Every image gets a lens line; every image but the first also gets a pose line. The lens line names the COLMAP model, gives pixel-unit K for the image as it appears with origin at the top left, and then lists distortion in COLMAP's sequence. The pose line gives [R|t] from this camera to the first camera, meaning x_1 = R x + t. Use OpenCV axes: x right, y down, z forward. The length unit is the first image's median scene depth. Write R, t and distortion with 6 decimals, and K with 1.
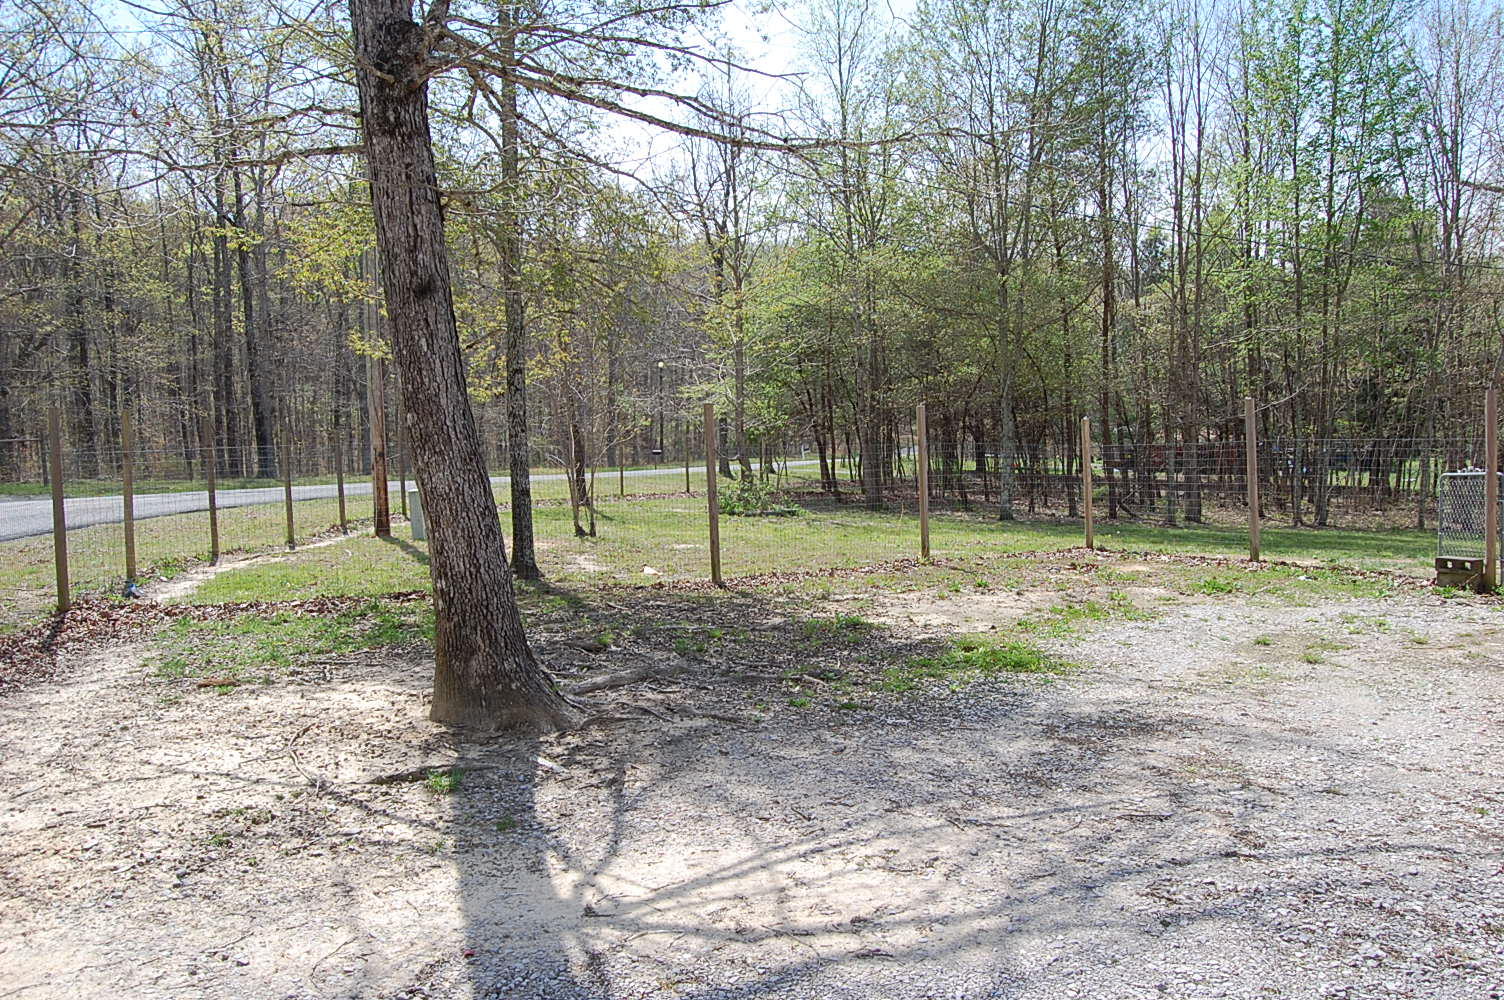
lens RADIAL K [[1174.5, 0, 759.0], [0, 1174.5, 513.2], [0, 0, 1]] dist [-0.099258, 0.044518]
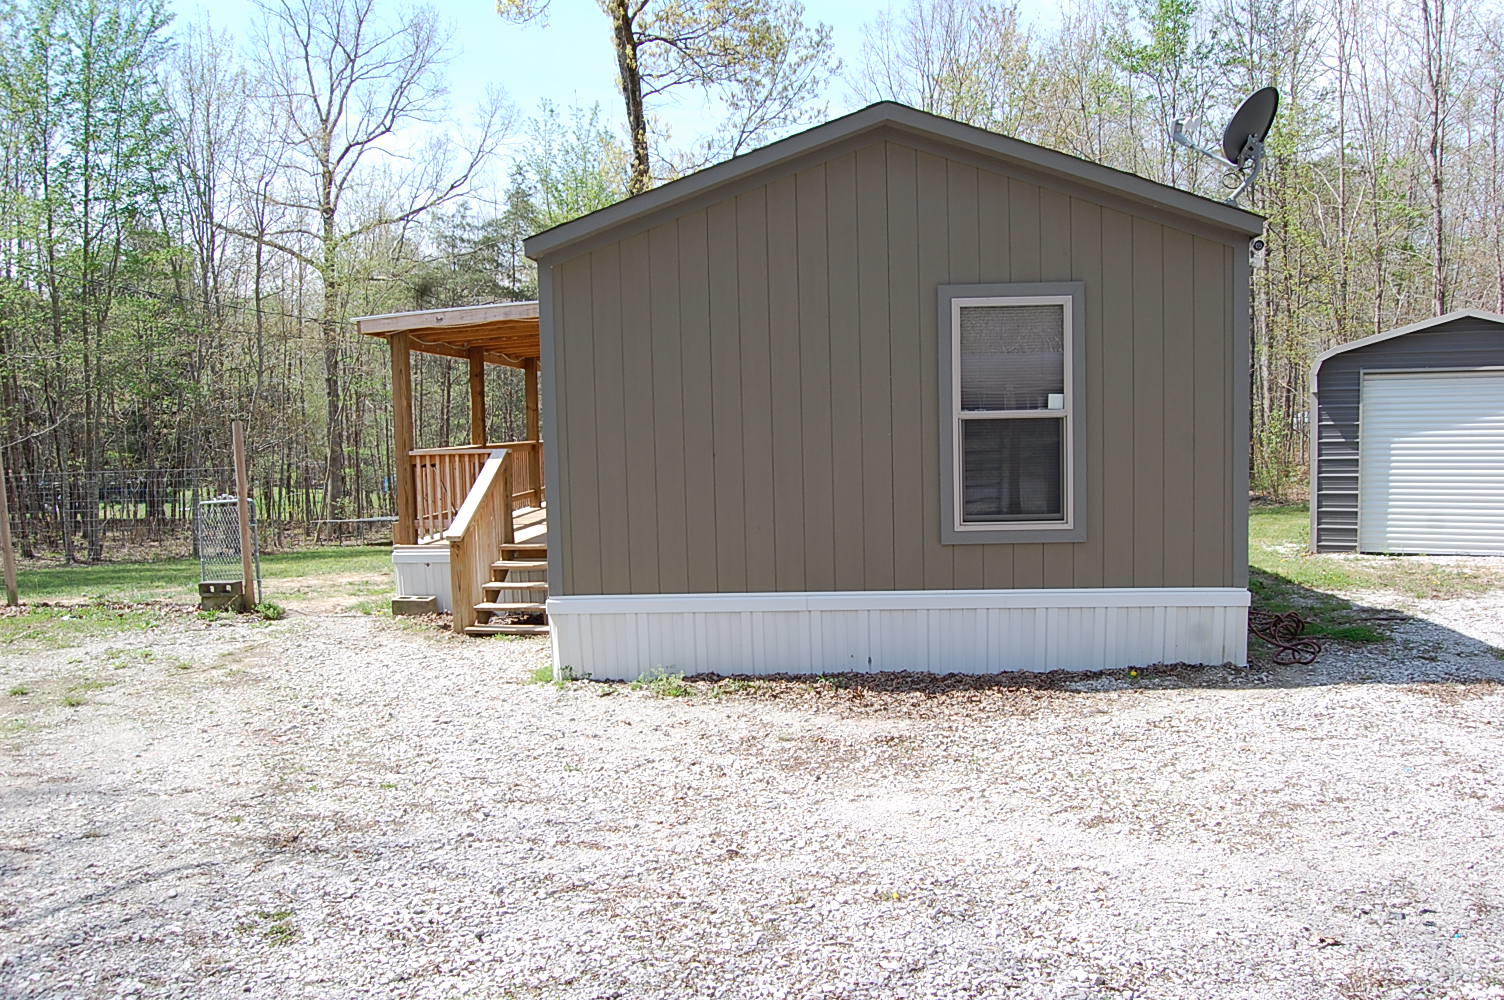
lens RADIAL K [[1174.5, 0, 767.8], [0, 1174.5, 513.5], [0, 0, 1]] dist [-0.099258, 0.044518]
pose [[0.559267, -0.047892, 0.827603, 0.016794], [0.069933, 0.997497, 0.010466, 0.000627], [-0.826033, 0.052024, 0.561216, -0.011305]]
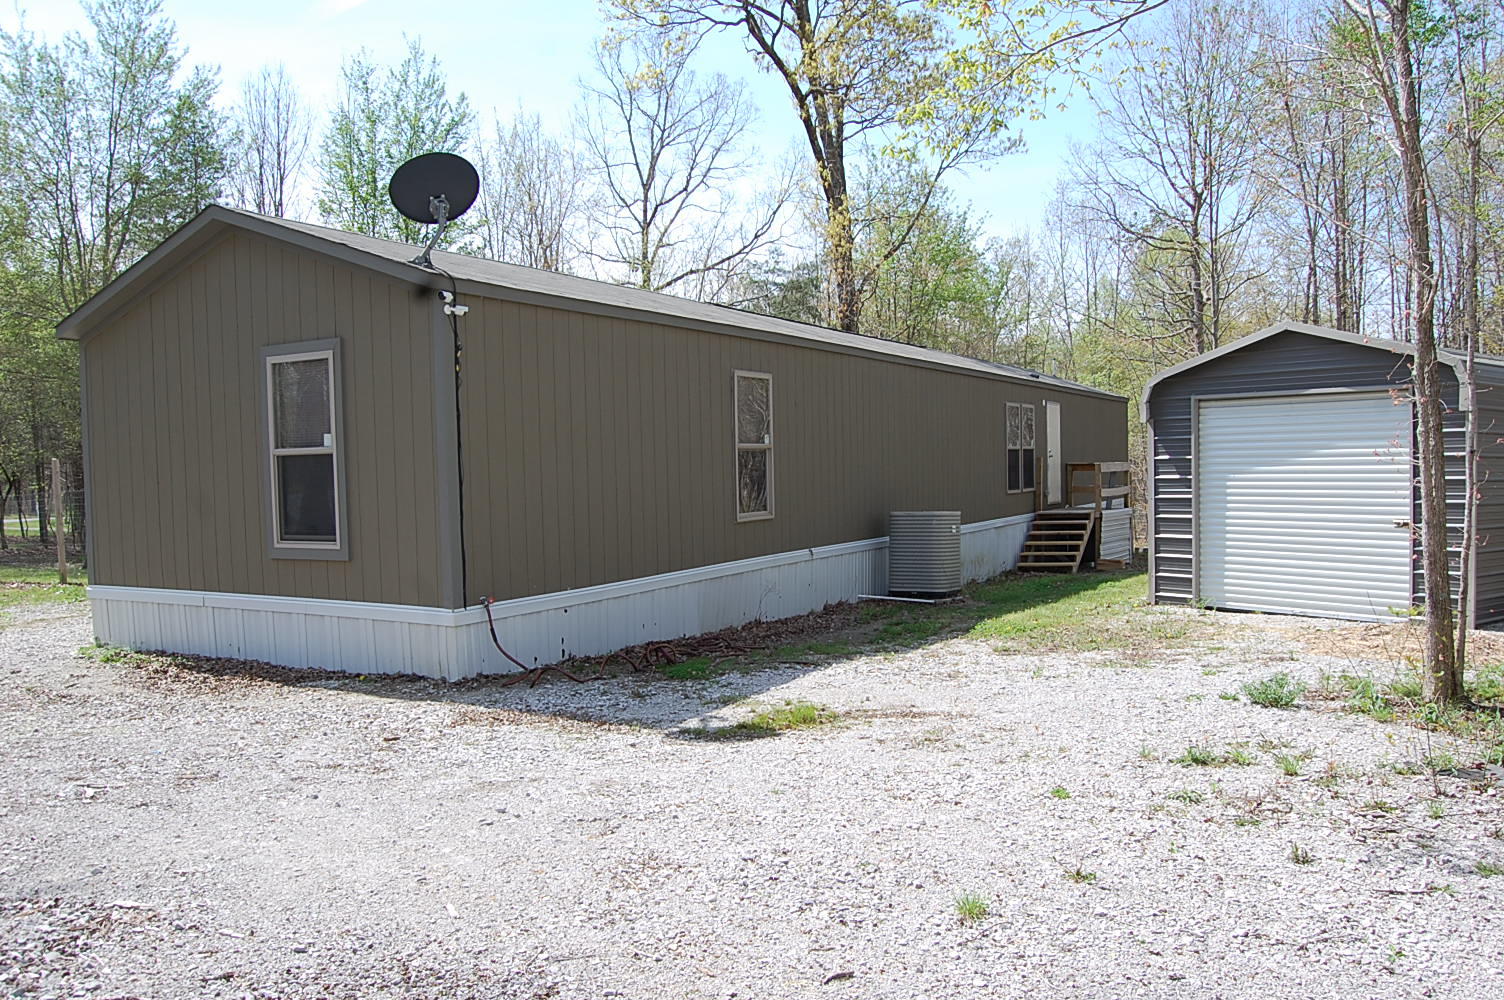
lens RADIAL K [[1174.5, 0, 750.9], [0, 1174.5, 508.0], [0, 0, 1]] dist [-0.099258, 0.044518]
pose [[0.856429, -0.005626, 0.516235, 0.159751], [0.033094, 0.998482, -0.044021, 0.013496], [-0.515204, 0.054785, 0.855315, -0.180158]]
